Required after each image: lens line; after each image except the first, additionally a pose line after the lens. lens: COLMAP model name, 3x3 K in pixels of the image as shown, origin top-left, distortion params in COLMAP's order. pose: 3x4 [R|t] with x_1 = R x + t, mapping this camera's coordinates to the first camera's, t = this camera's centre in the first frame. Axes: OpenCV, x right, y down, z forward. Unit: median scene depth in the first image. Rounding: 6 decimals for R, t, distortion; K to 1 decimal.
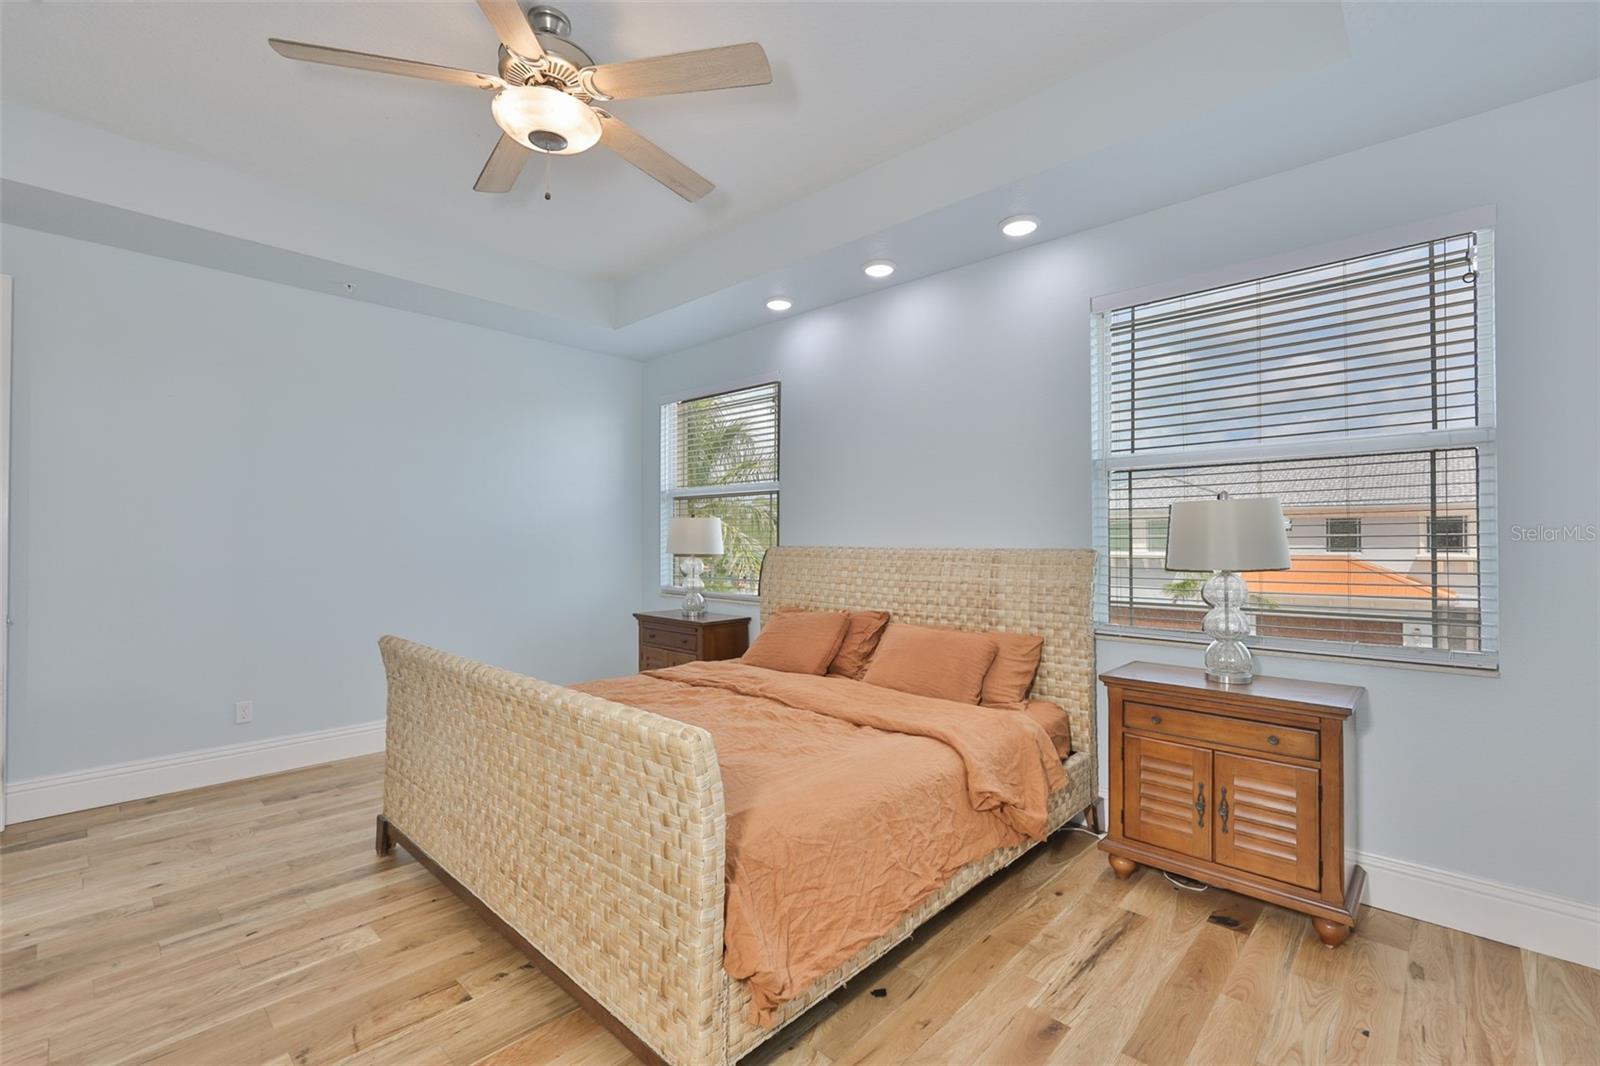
lens RADIAL K [[690.8, 0, 798.5], [0, 690.8, 535.9], [0, 0, 1]] dist [-0.004676, -0.000733]
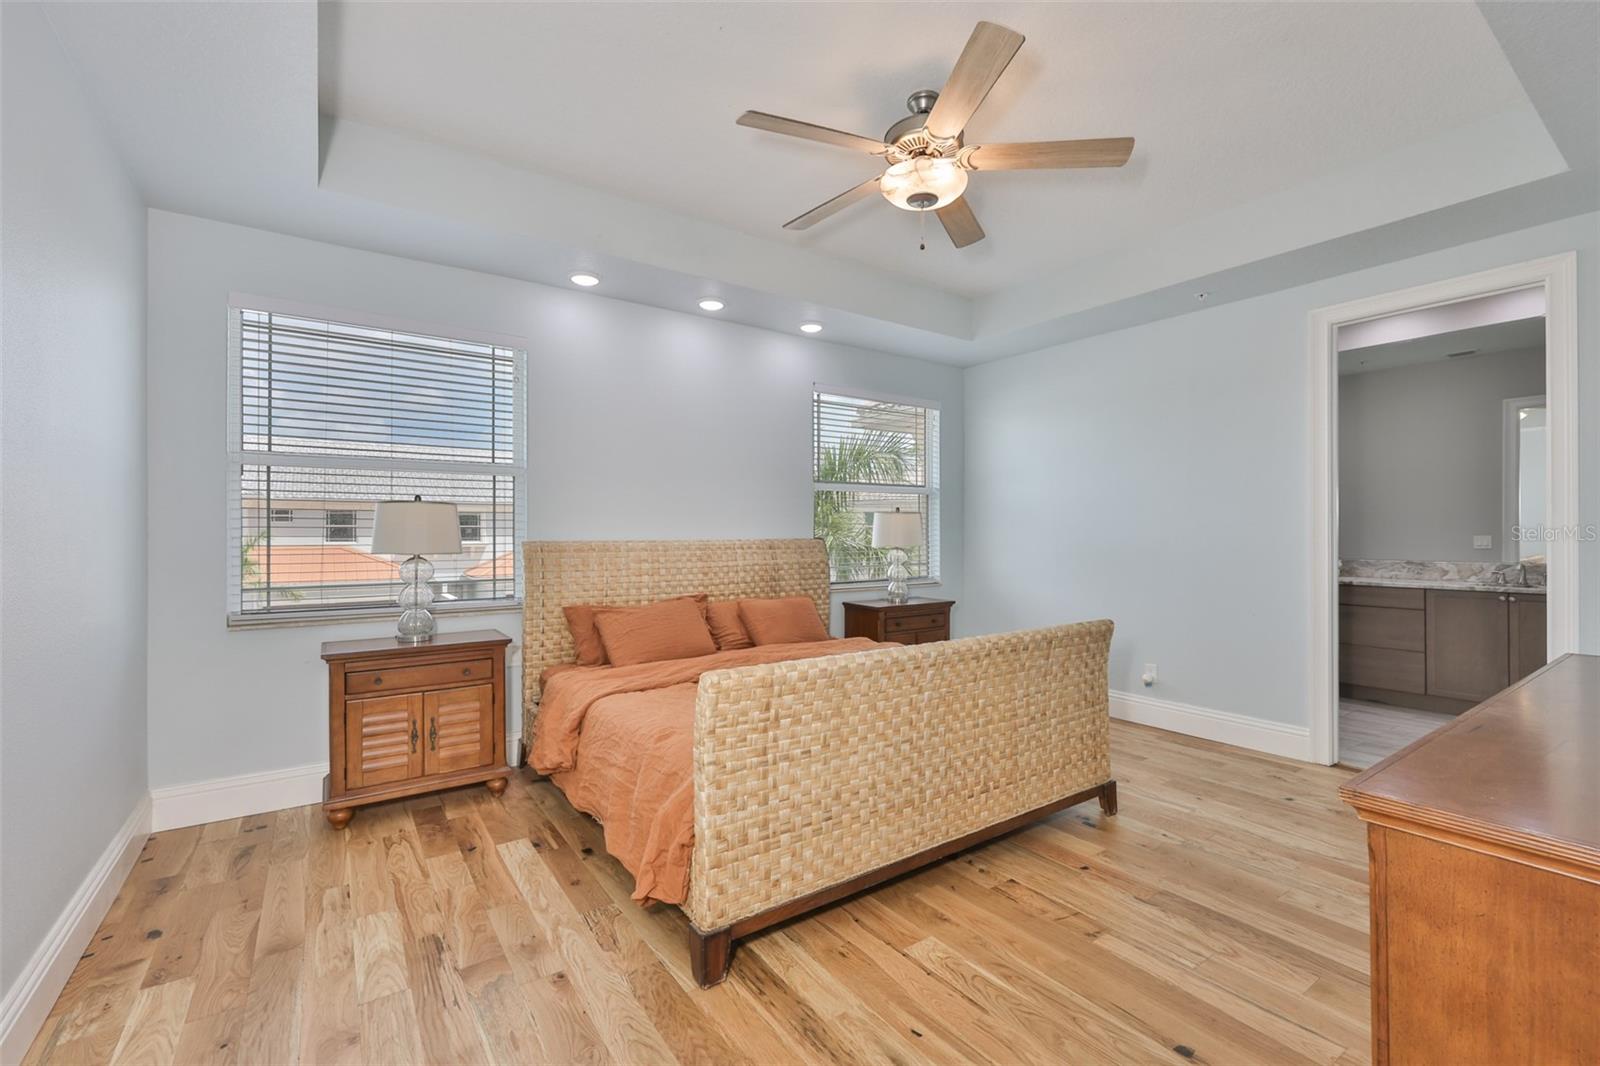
lens RADIAL K [[690.8, 0, 795.7], [0, 690.8, 530.9], [0, 0, 1]] dist [-0.004676, -0.000733]
pose [[0.210782, -0.002404, 0.977530, -1.027205], [-0.002071, 0.999994, 0.002906, -0.002101], [-0.977531, -0.002637, 0.210775, 0.622157]]
